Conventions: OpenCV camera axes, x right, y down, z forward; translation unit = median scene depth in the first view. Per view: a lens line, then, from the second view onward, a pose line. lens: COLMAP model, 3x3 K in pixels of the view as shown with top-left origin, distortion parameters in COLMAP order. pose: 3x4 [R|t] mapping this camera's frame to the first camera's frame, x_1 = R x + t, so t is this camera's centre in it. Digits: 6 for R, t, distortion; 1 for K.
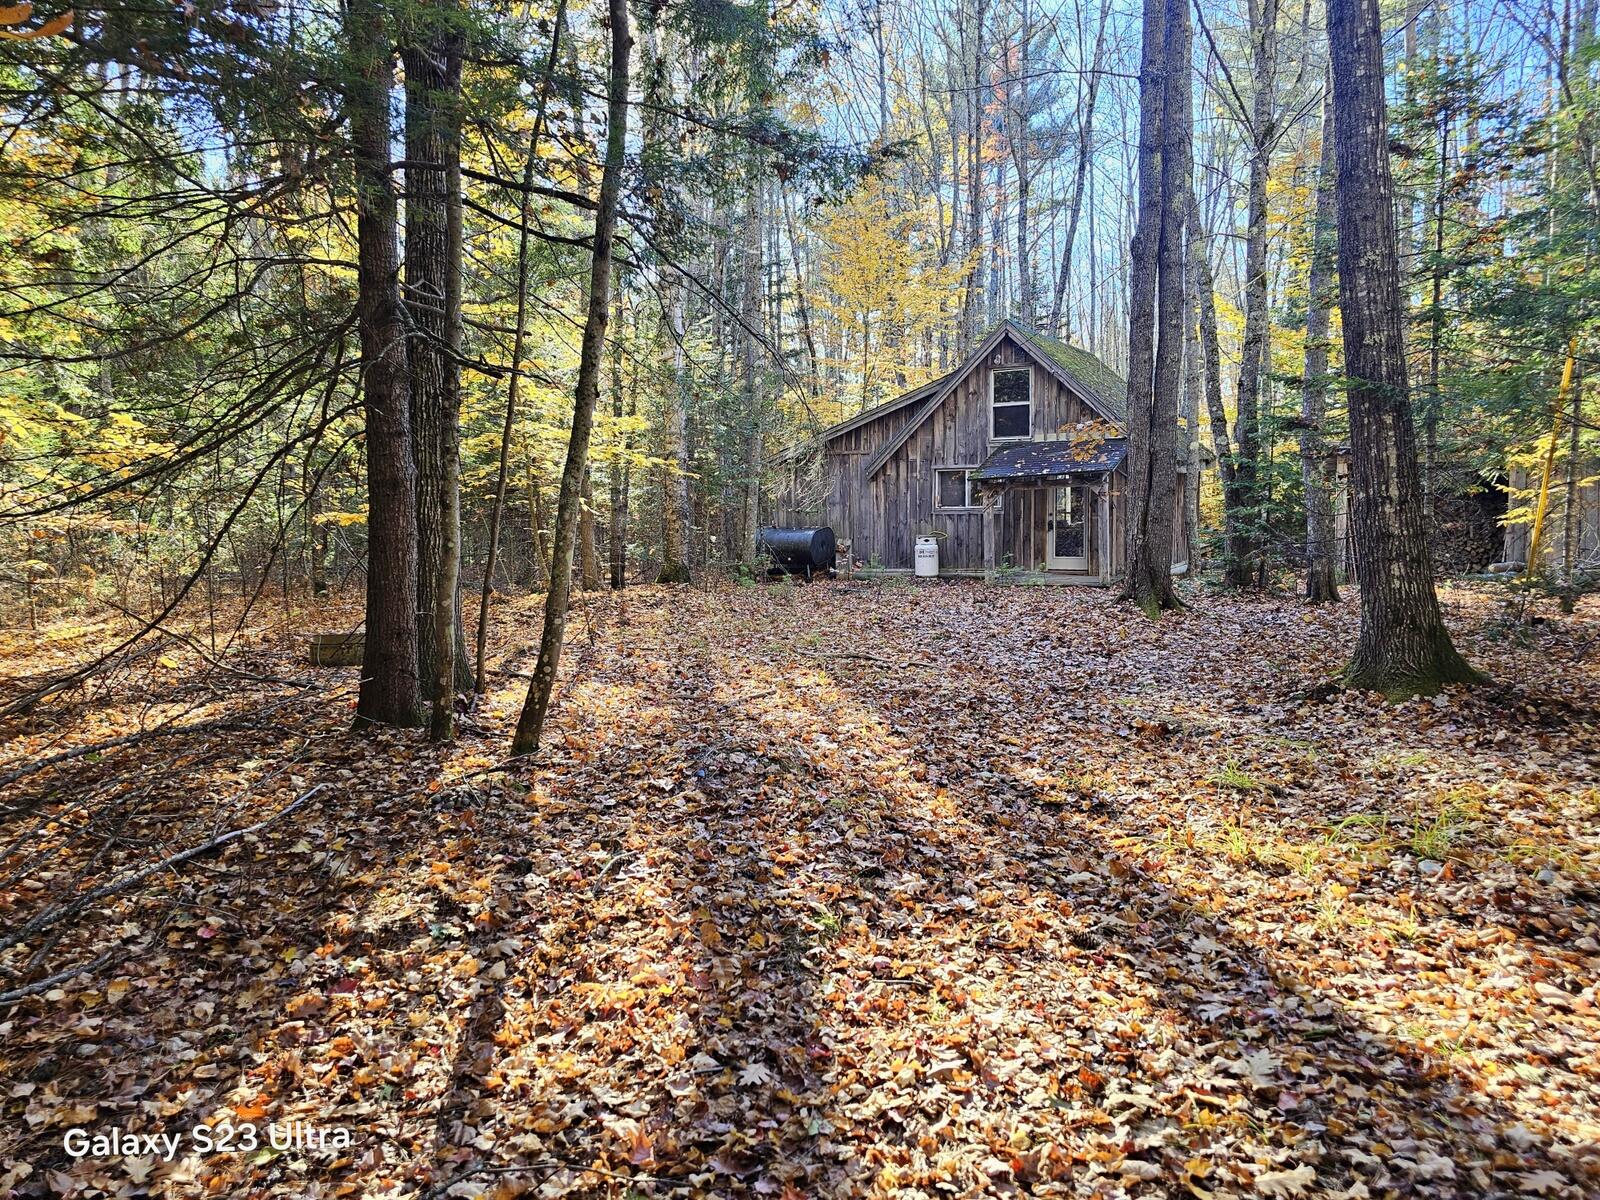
lens RADIAL K [[1049.3, 0, 800.0], [0, 1049.3, 600.4], [0, 0, 1]] dist [0.012784, 0.001113]
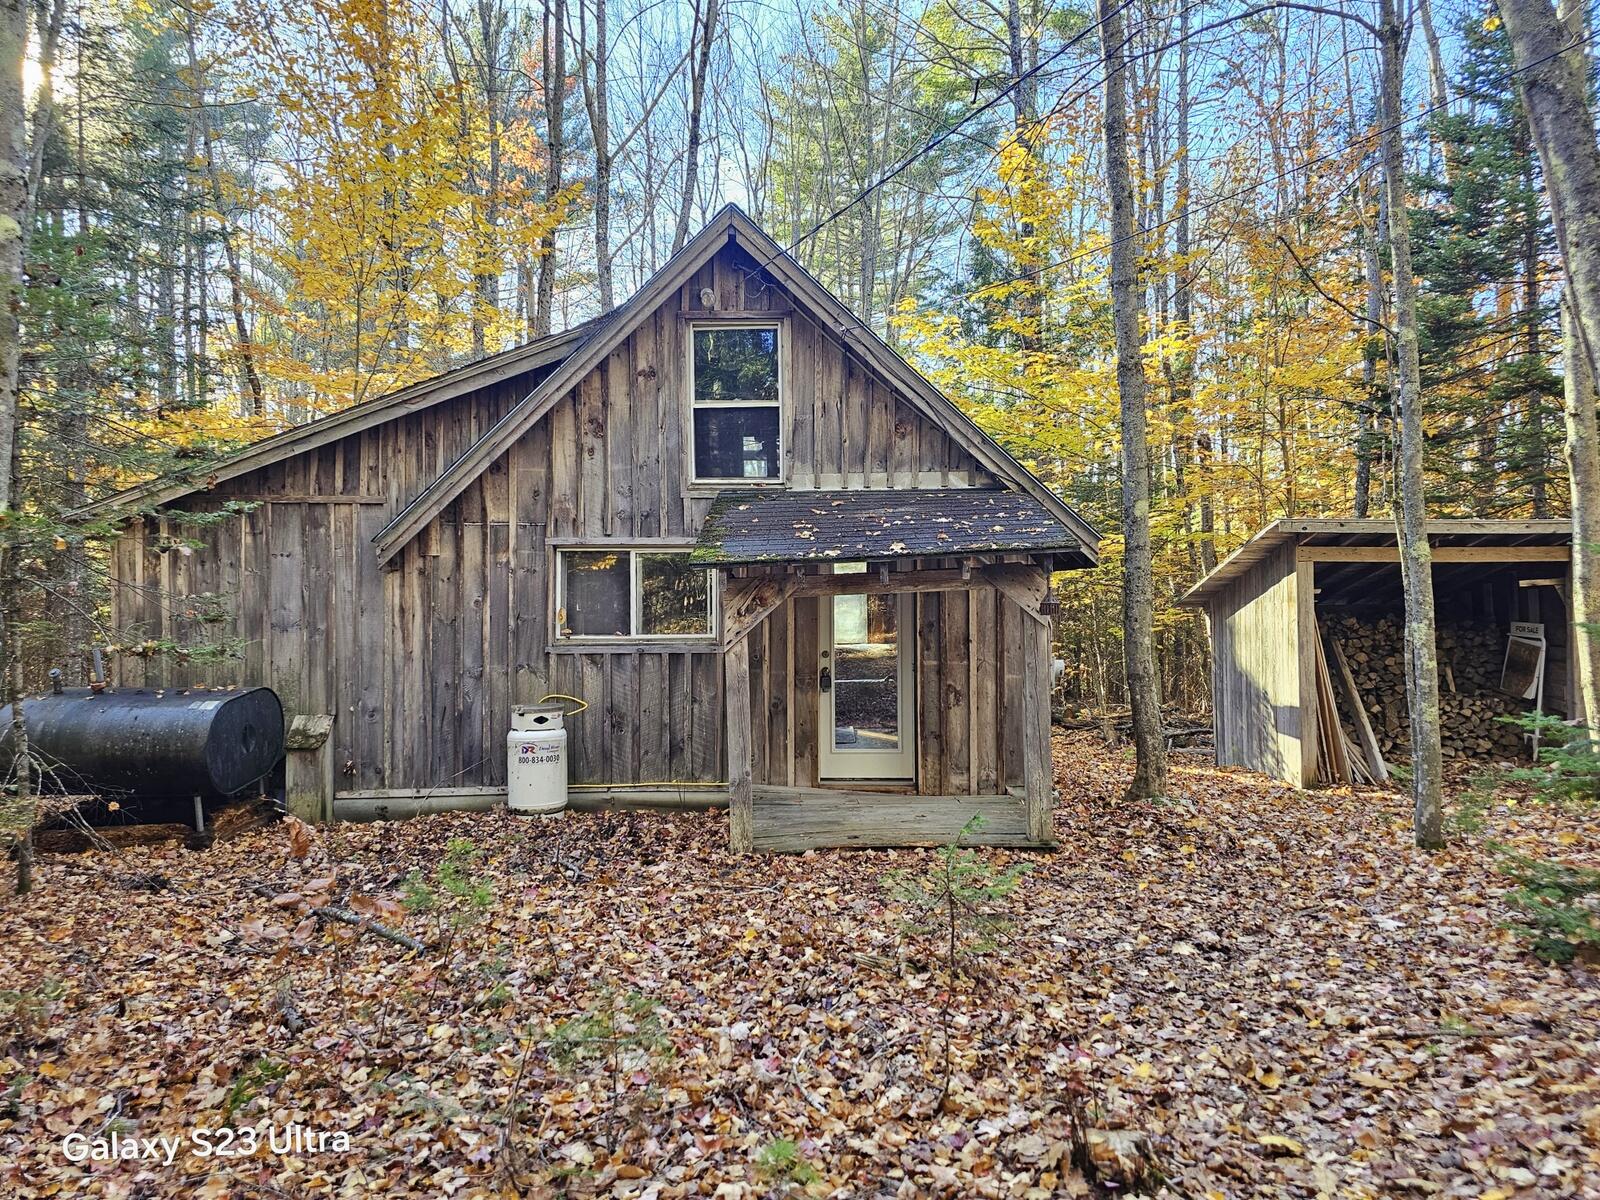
lens RADIAL K [[1049.3, 0, 808.4], [0, 1049.3, 607.7], [0, 0, 1]] dist [0.012784, 0.001113]
pose [[0.883115, 0.014753, 0.468925, 0.022477], [0.037399, 0.994111, -0.101709, -0.054934], [-0.467664, 0.107358, 0.877362, 0.595190]]
